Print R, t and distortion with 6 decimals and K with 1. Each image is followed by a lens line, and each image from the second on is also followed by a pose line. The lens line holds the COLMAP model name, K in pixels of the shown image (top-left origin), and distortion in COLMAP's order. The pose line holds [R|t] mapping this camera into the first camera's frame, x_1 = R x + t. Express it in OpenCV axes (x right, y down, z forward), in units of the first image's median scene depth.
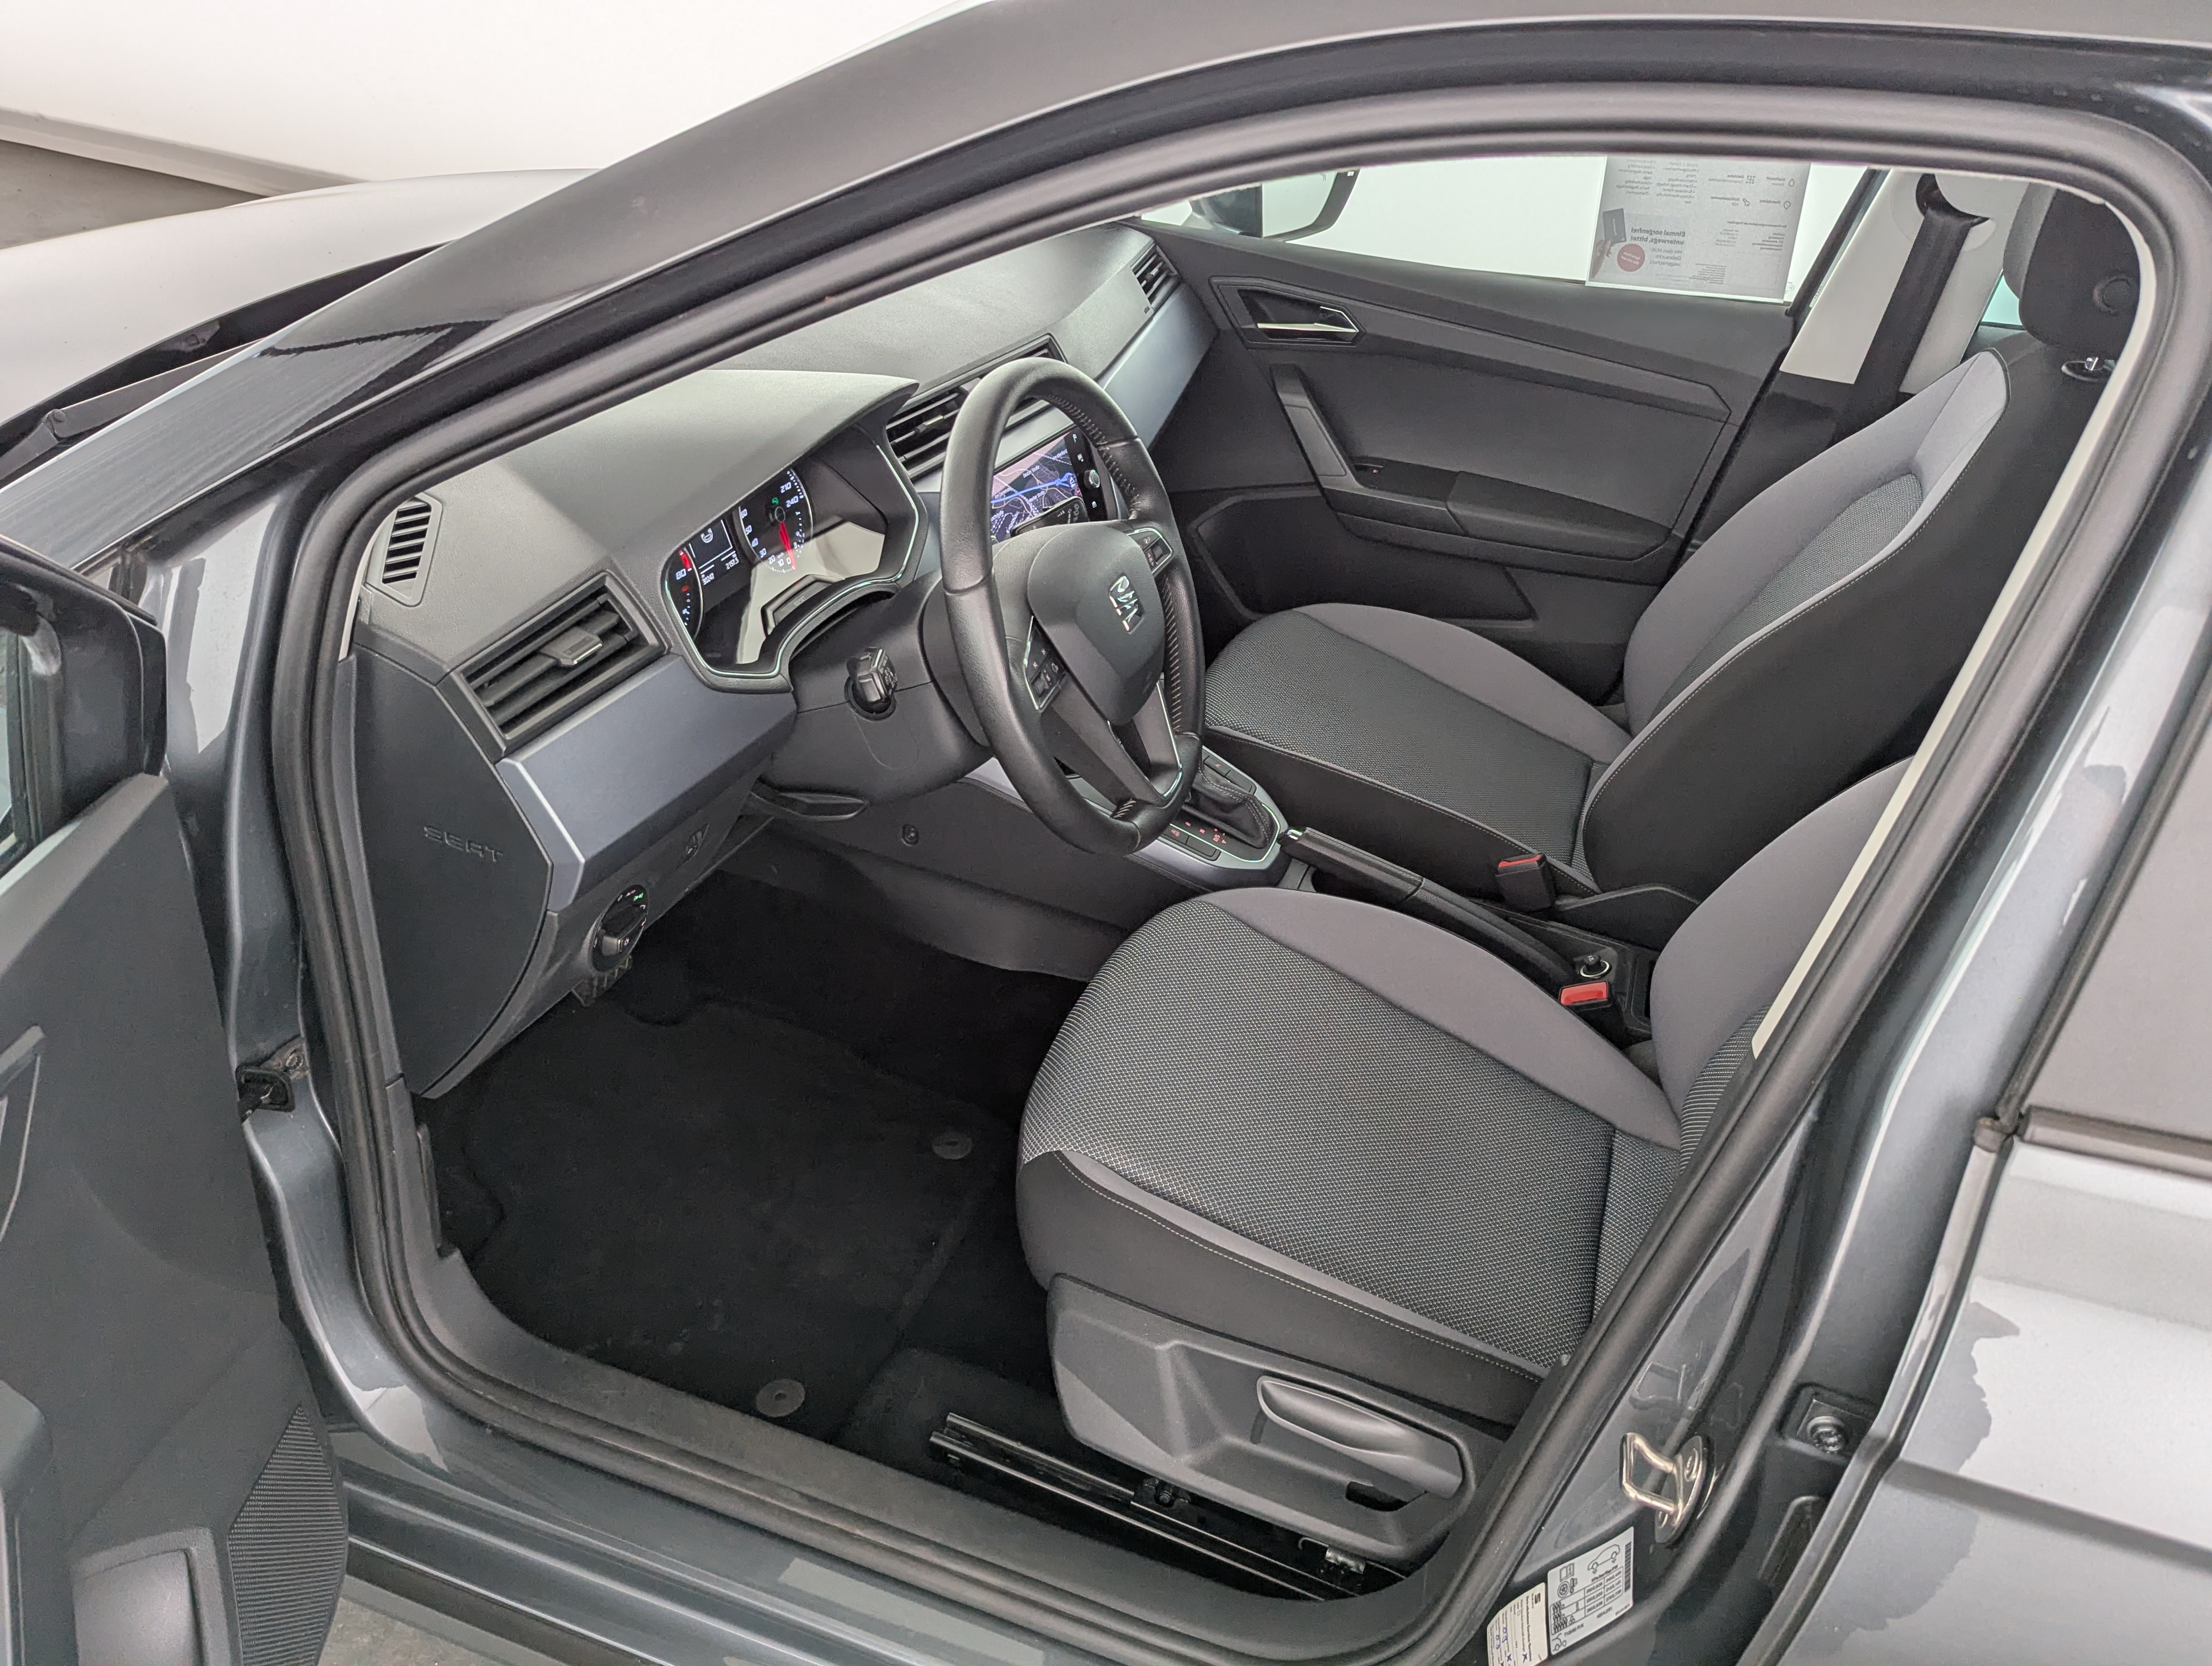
lens RADIAL K [[1574.0, 0, 1072.1], [0, 1574.0, 830.3], [0, 0, 1]] dist [0.078720, -0.088880]
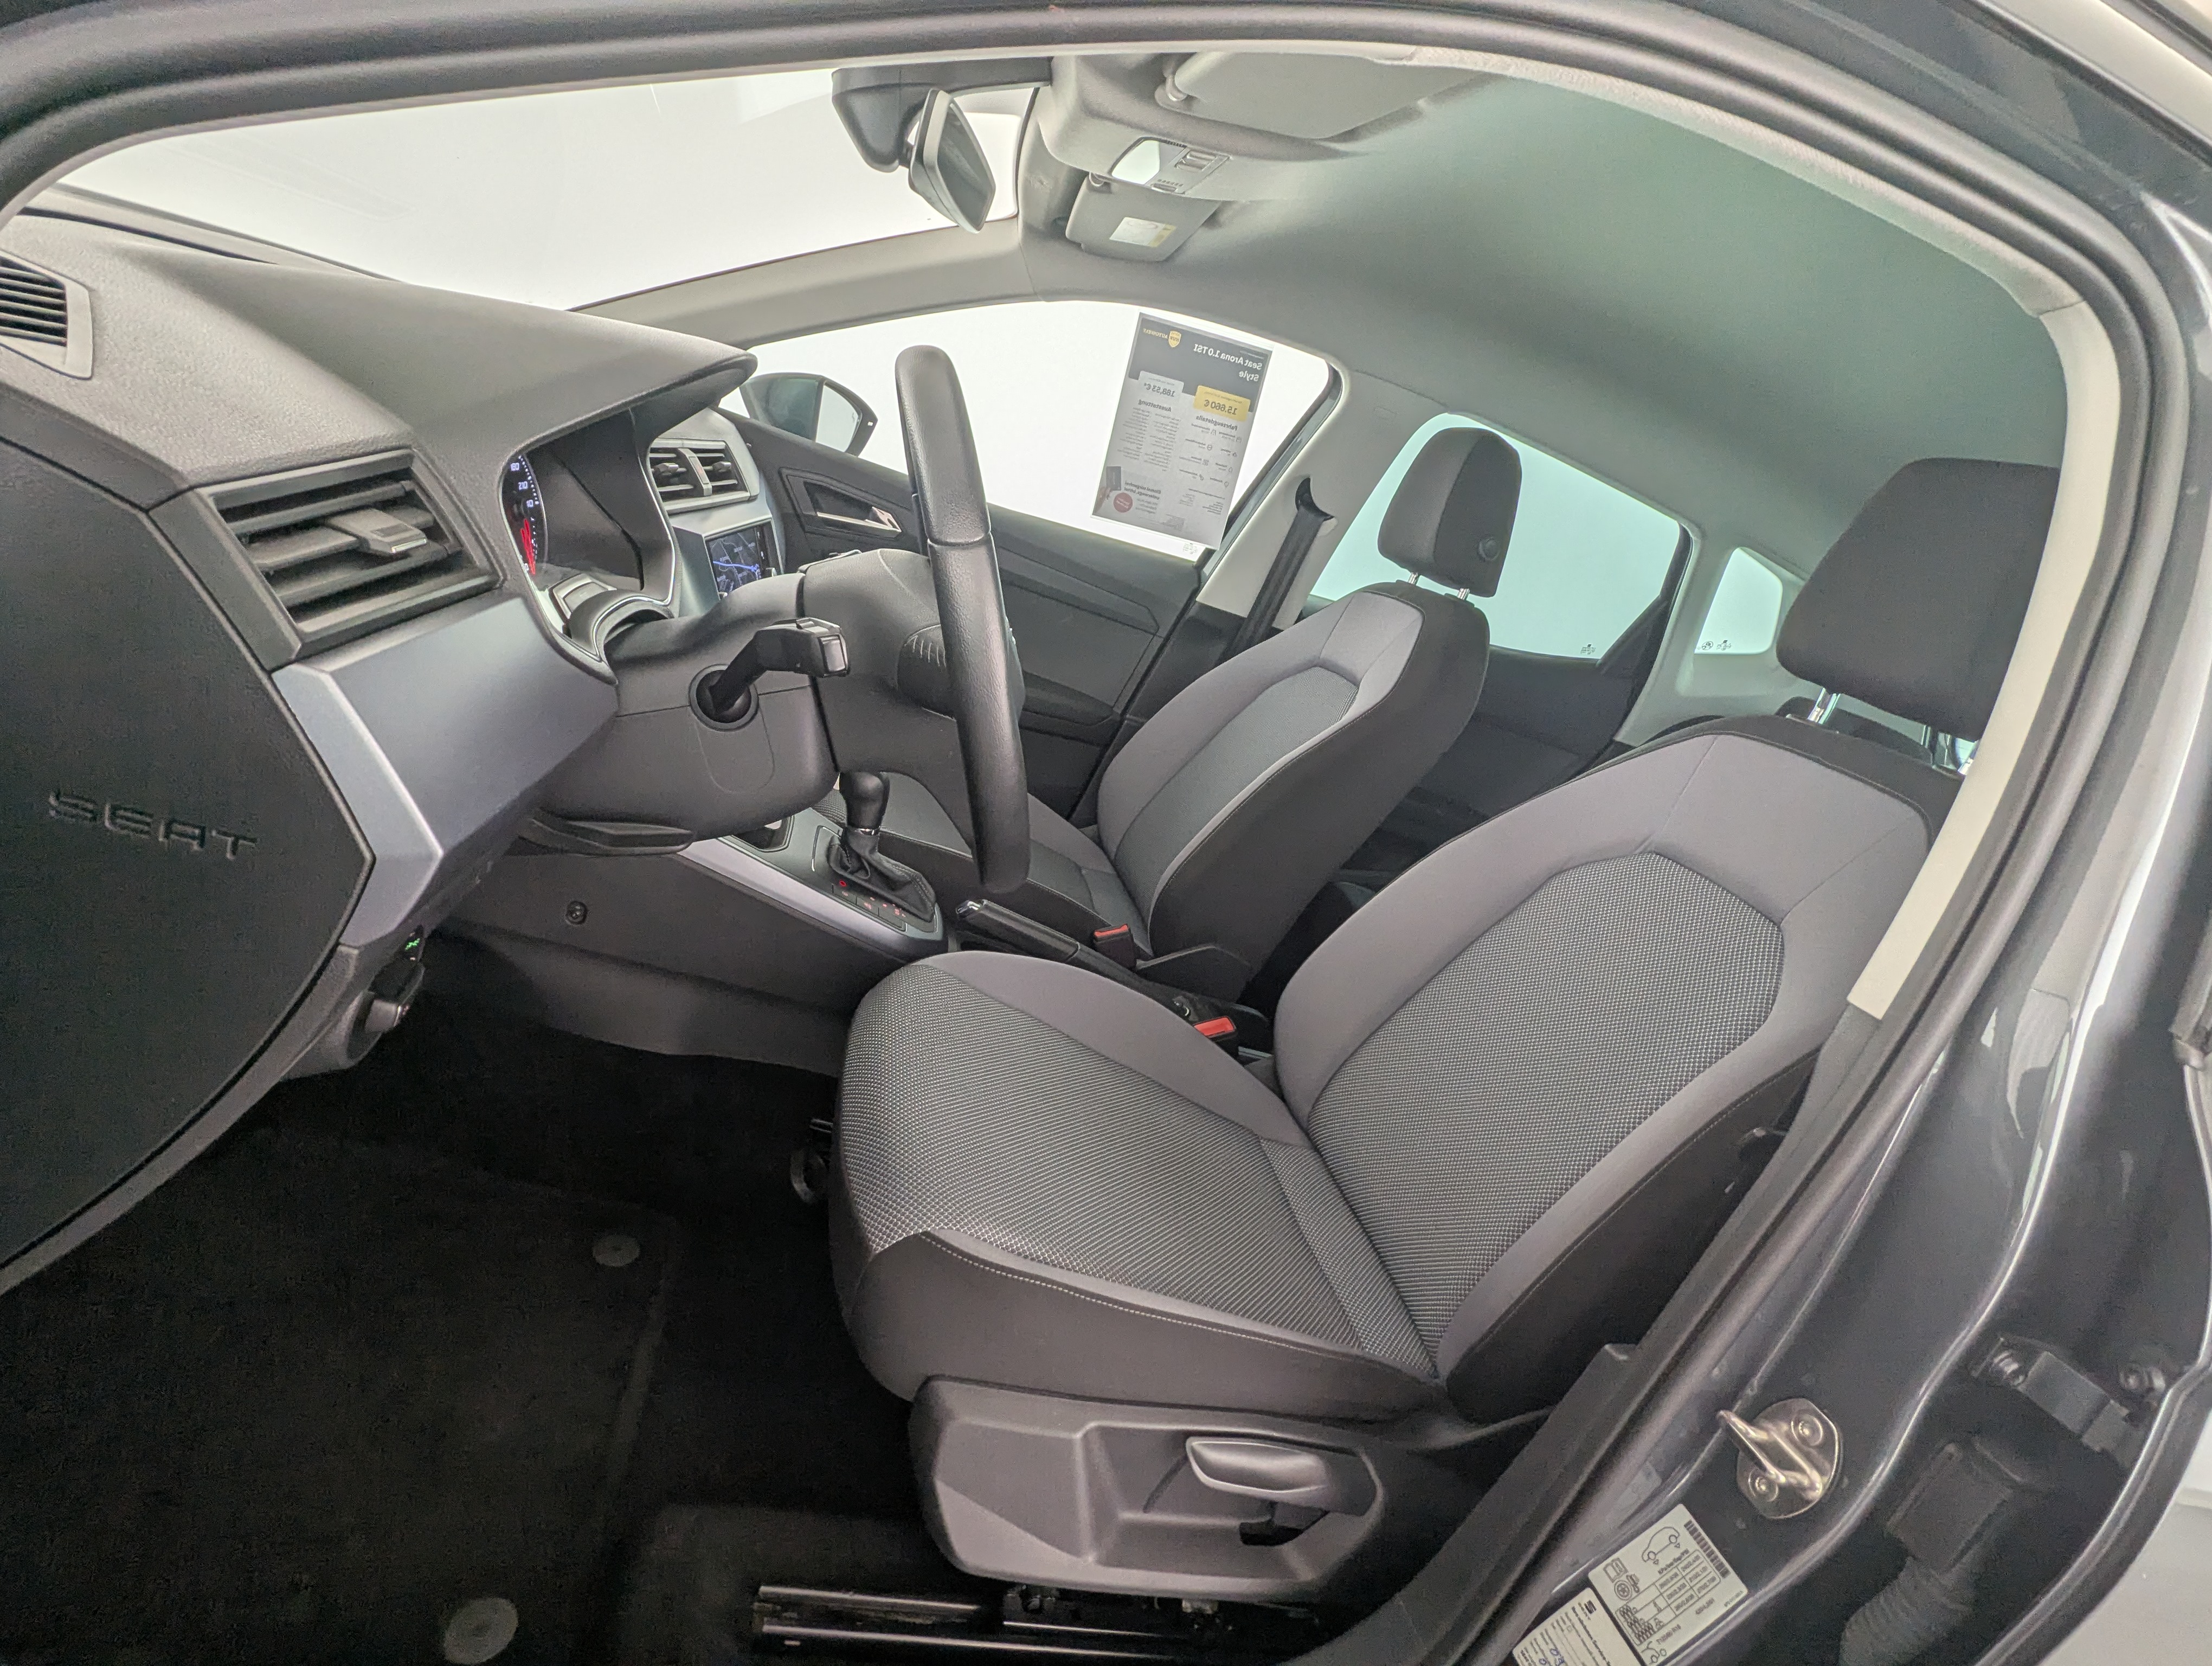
lens RADIAL K [[1055.2, 0, 1106.0], [0, 1055.2, 833.0], [0, 0, 1]] dist [0.001966, -0.001424]
pose [[0.840320, 0.031695, 0.541163, -0.259140], [0.034745, 0.993088, -0.112114, 0.053294], [-0.540976, 0.113014, 0.833410, 0.444039]]
